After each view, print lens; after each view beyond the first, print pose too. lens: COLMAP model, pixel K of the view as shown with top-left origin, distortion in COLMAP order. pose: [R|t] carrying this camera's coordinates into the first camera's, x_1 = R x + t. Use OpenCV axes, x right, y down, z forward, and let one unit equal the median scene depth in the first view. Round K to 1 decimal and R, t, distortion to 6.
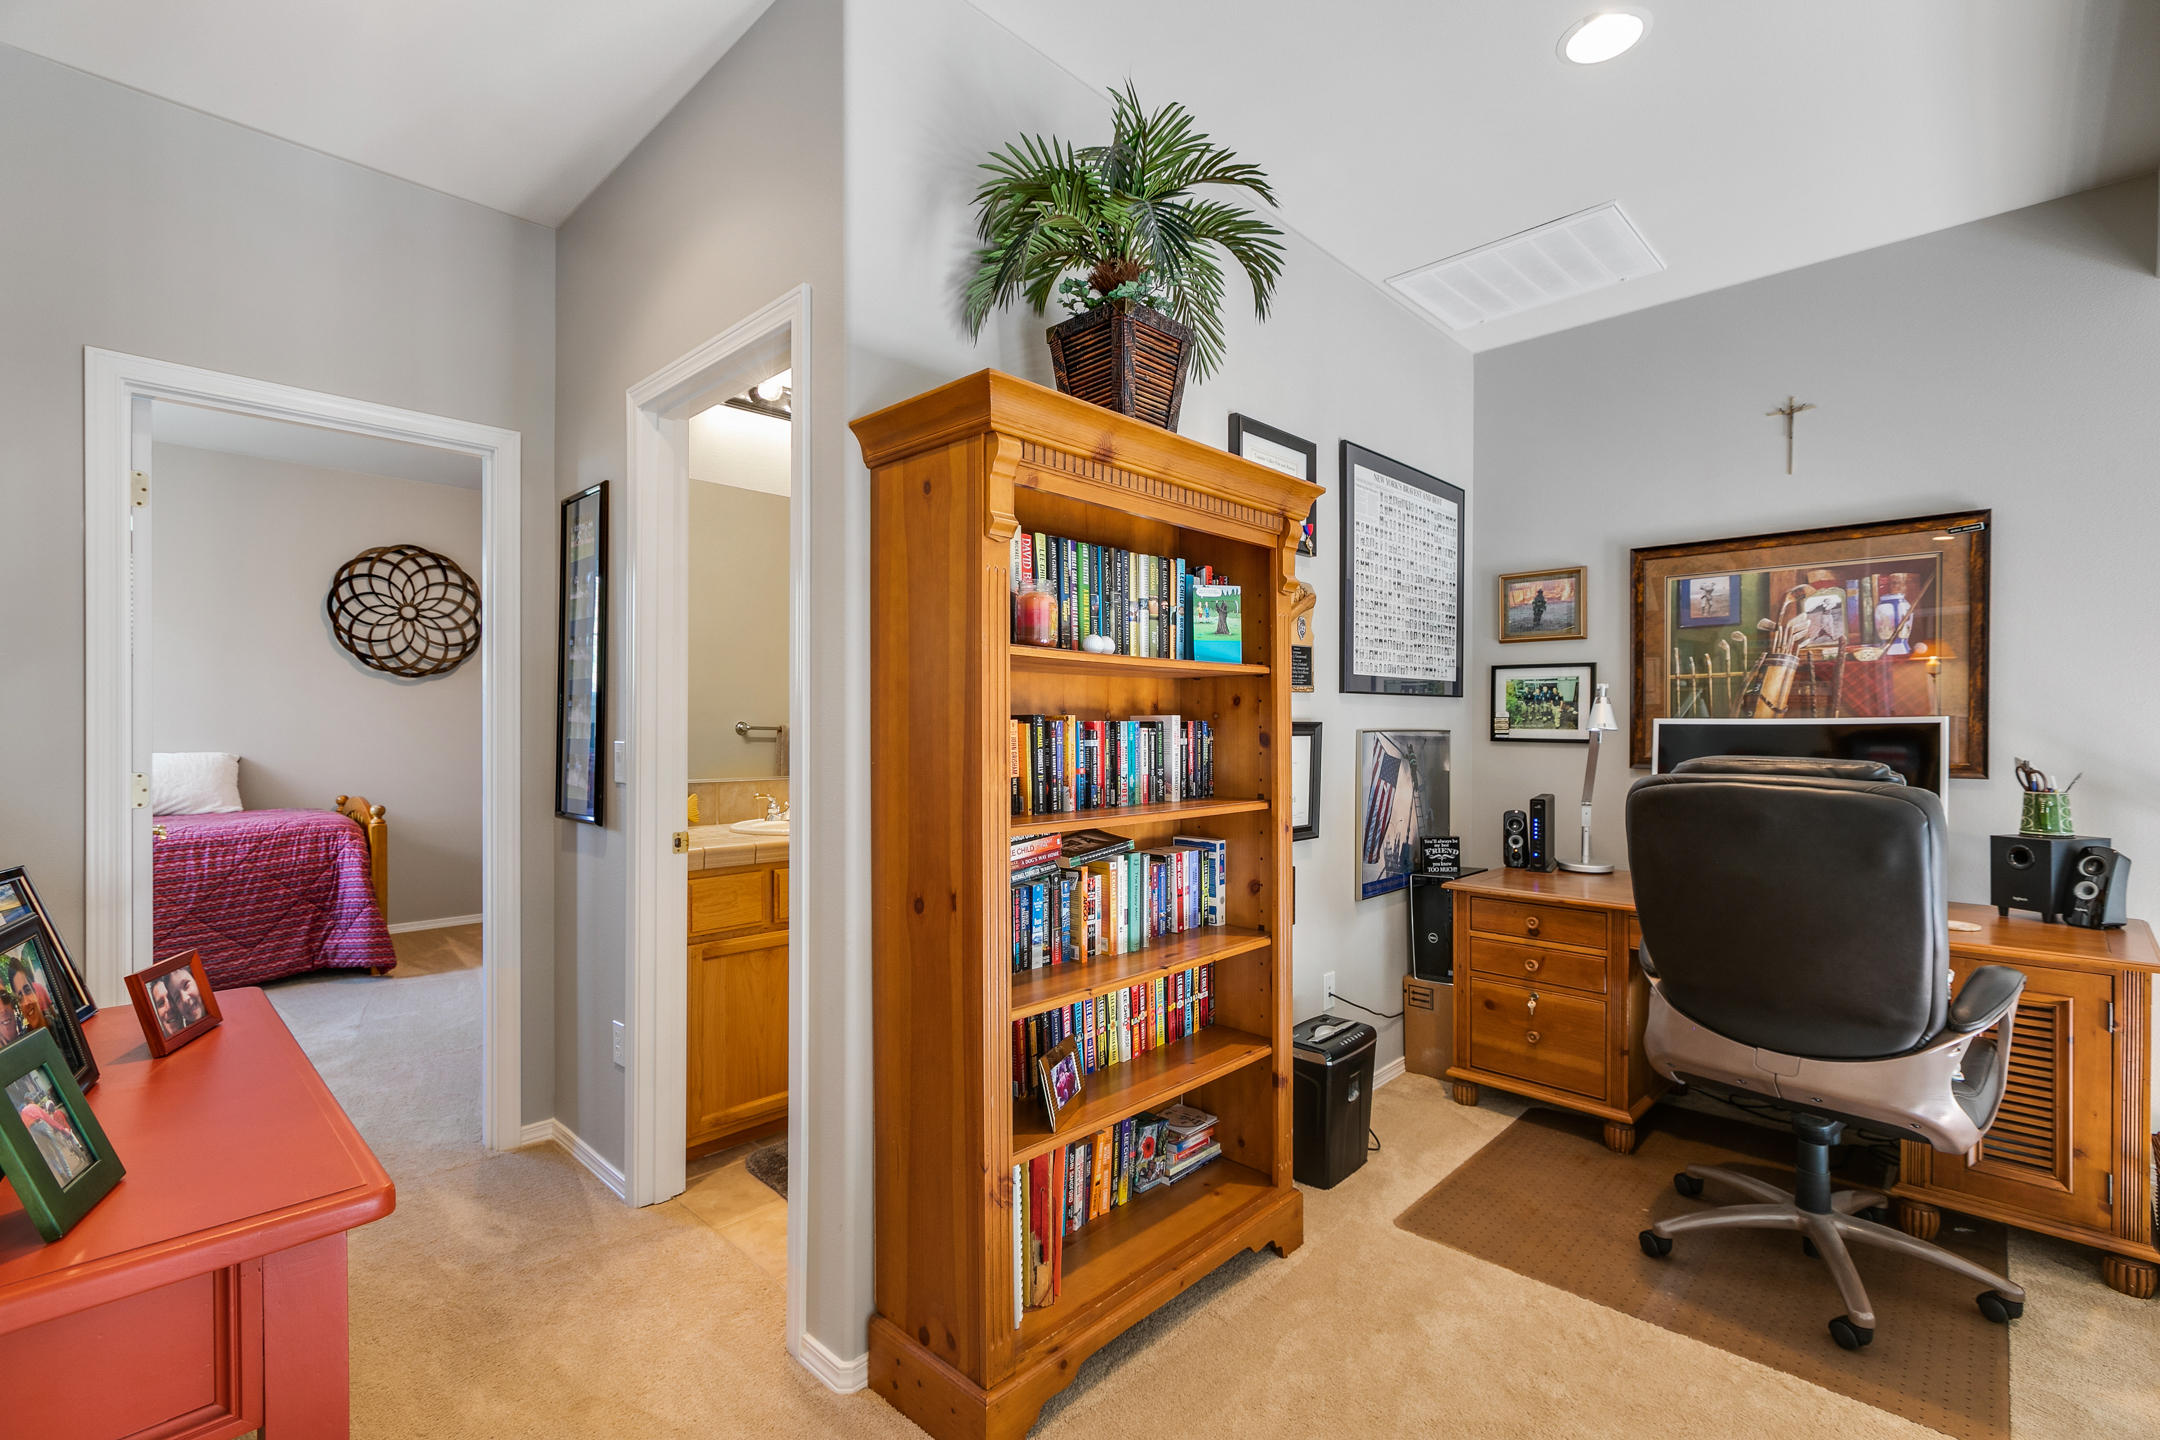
lens RADIAL K [[967.0, 0, 1076.5], [0, 967.0, 728.6], [0, 0, 1]] dist [0.002264, -0.000409]
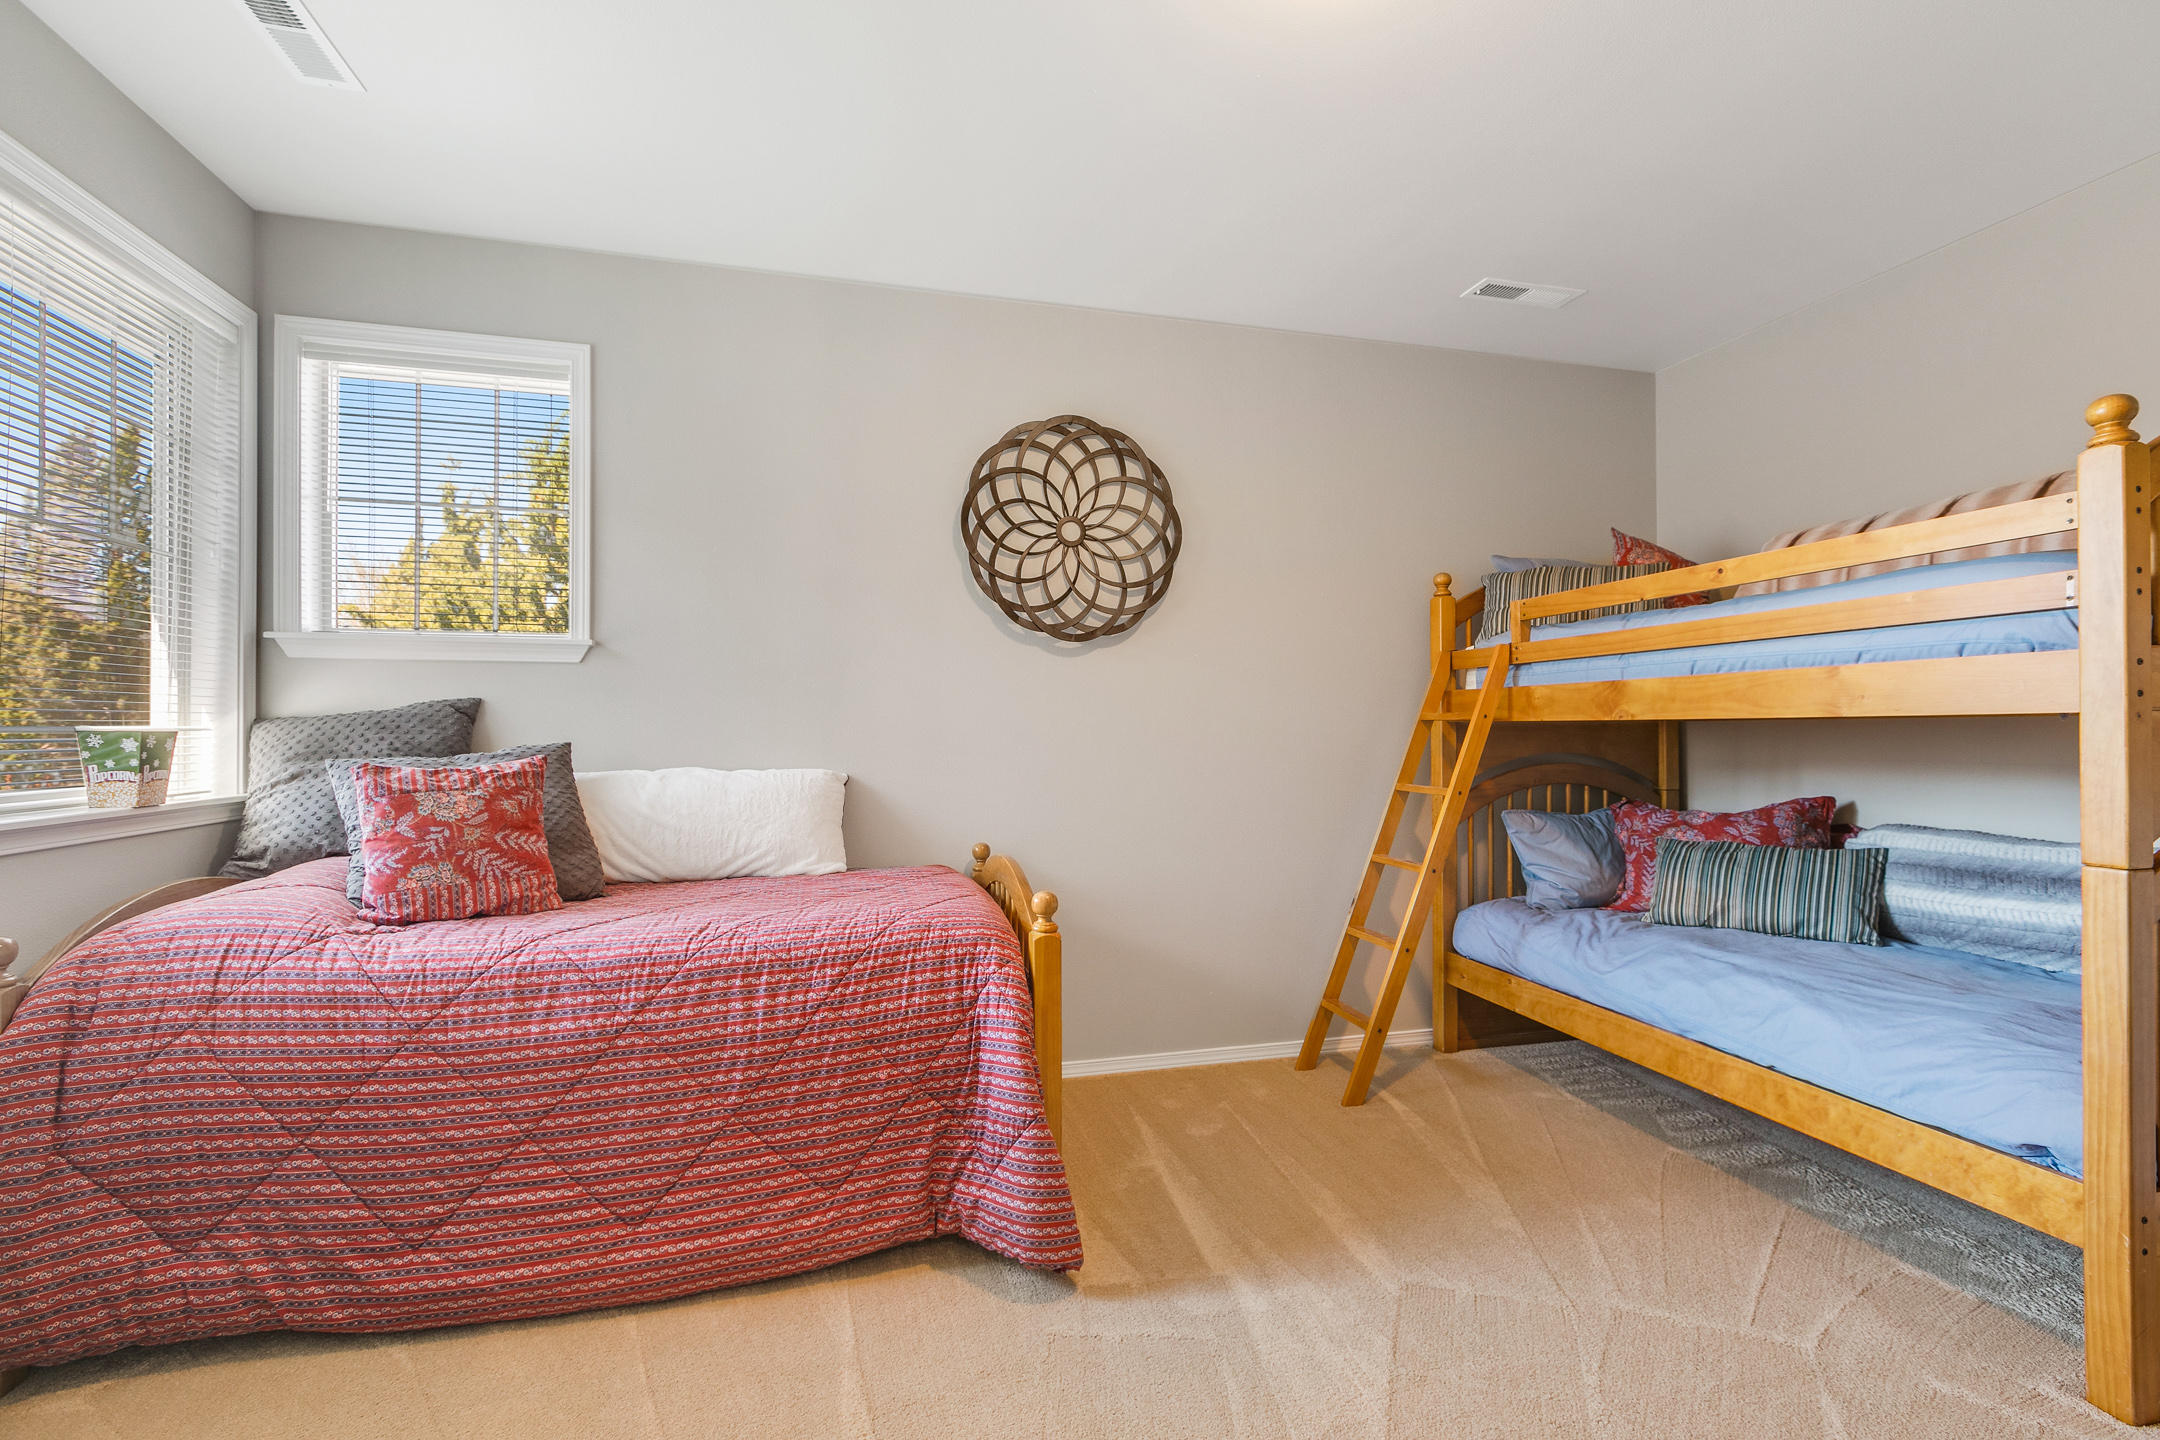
lens RADIAL K [[967.0, 0, 1082.4], [0, 967.0, 721.2], [0, 0, 1]] dist [0.002264, -0.000409]
pose [[0.858474, -0.002817, -0.512850, -0.390416], [0.001046, 0.999992, -0.003742, -0.002137], [0.512856, 0.002676, 0.858470, 0.508482]]
